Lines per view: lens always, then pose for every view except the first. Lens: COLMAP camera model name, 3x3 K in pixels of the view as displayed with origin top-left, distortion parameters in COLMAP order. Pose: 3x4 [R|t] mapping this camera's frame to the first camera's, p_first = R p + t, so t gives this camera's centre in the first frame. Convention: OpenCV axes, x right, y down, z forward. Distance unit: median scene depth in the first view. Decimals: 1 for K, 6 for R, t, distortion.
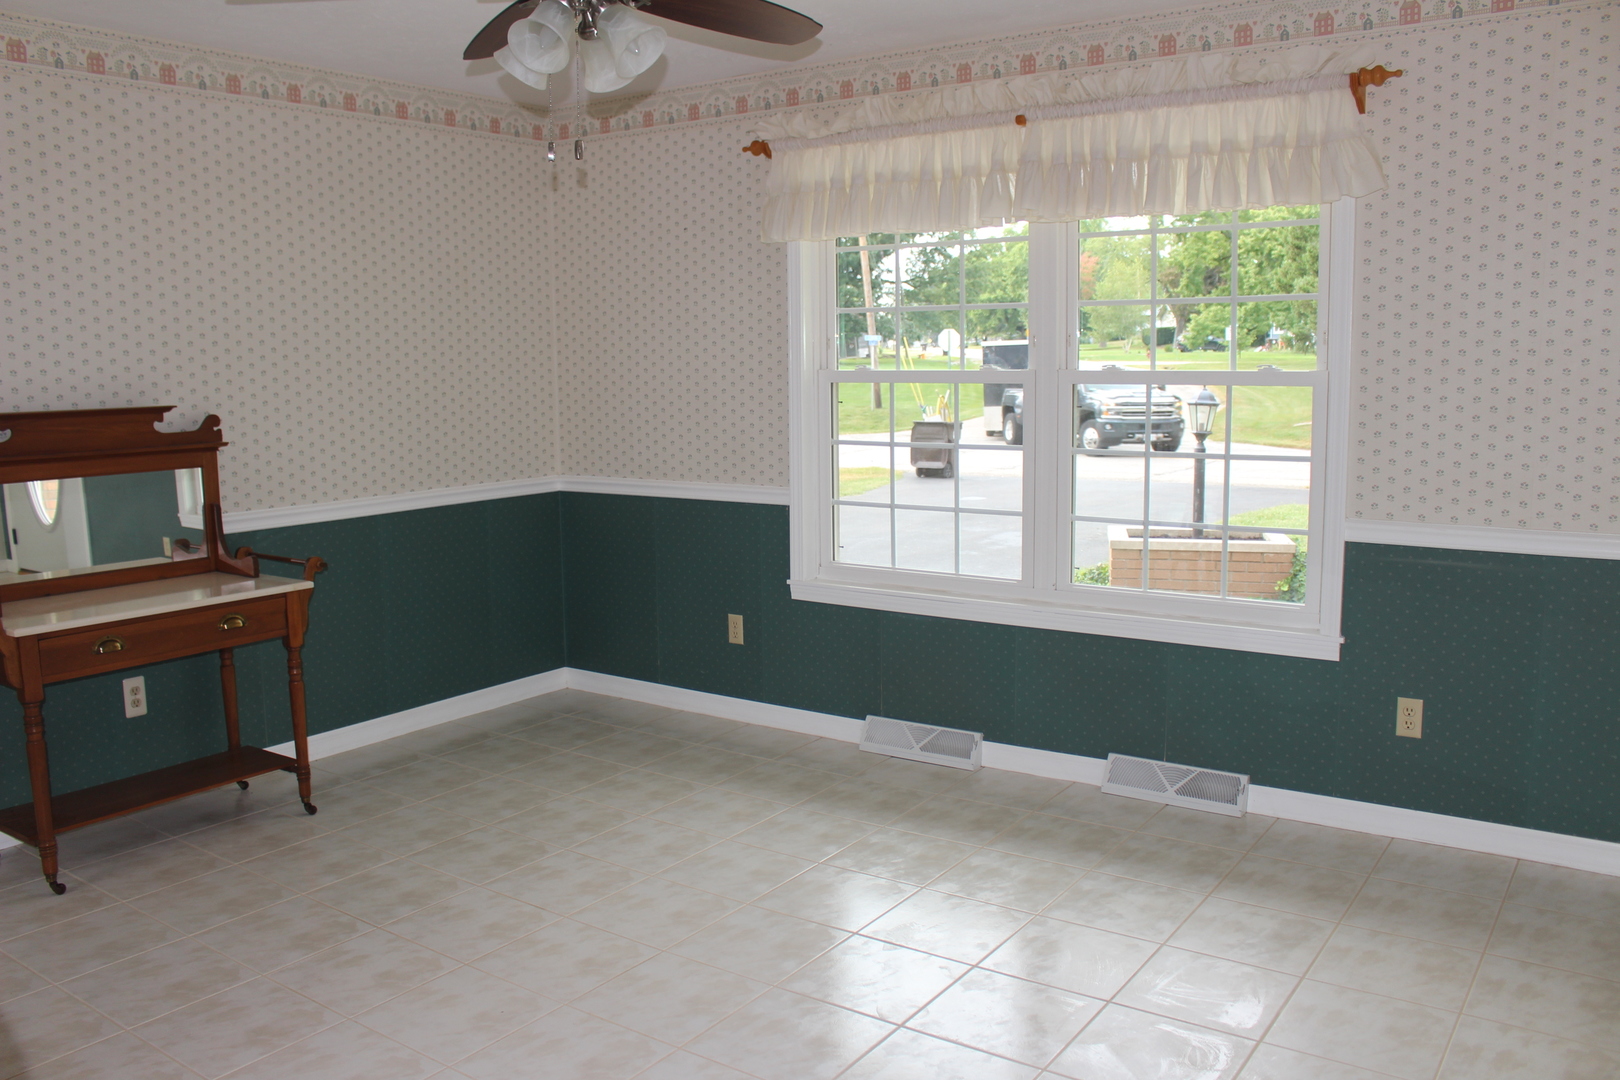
lens RADIAL K [[1328.2, 0, 796.8], [0, 1328.2, 541.6], [0, 0, 1]] dist [-0.159389, 0.125306]
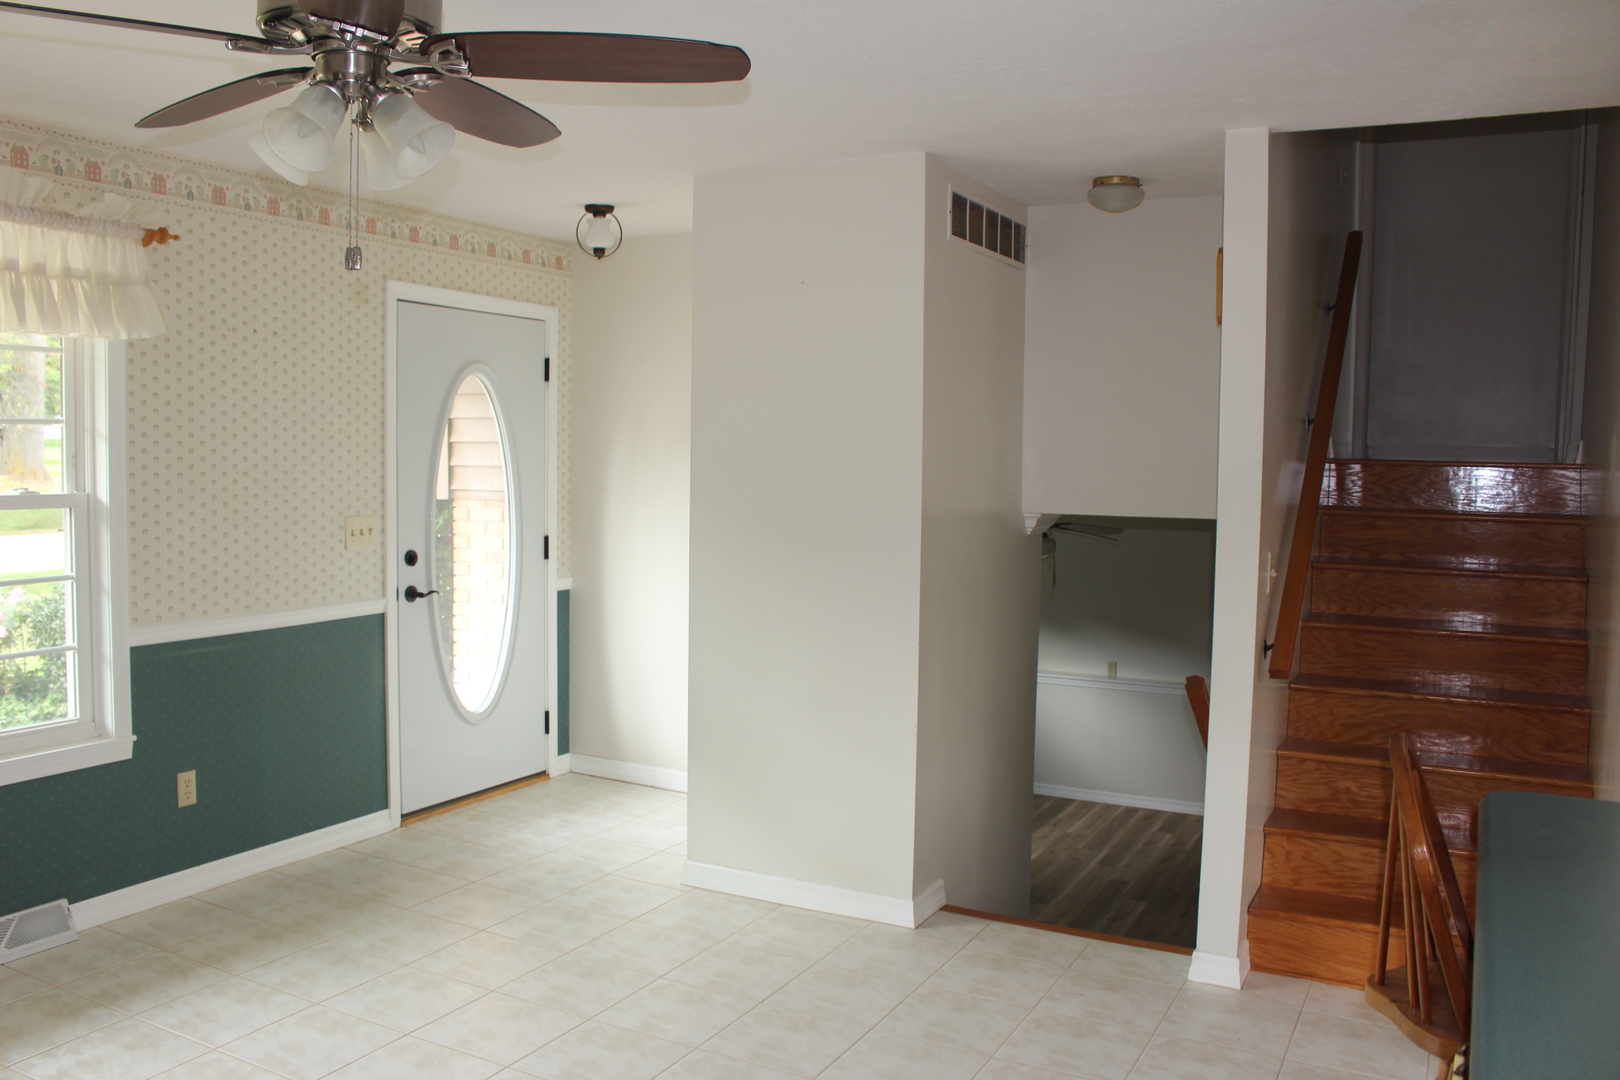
lens RADIAL K [[1328.2, 0, 796.8], [0, 1328.2, 541.6], [0, 0, 1]] dist [-0.159389, 0.125306]
pose [[-0.130601, -0.053239, 0.990004, -0.703777], [0.125455, 0.989643, 0.069769, -0.091554], [-0.983465, 0.133313, -0.122570, 0.557648]]
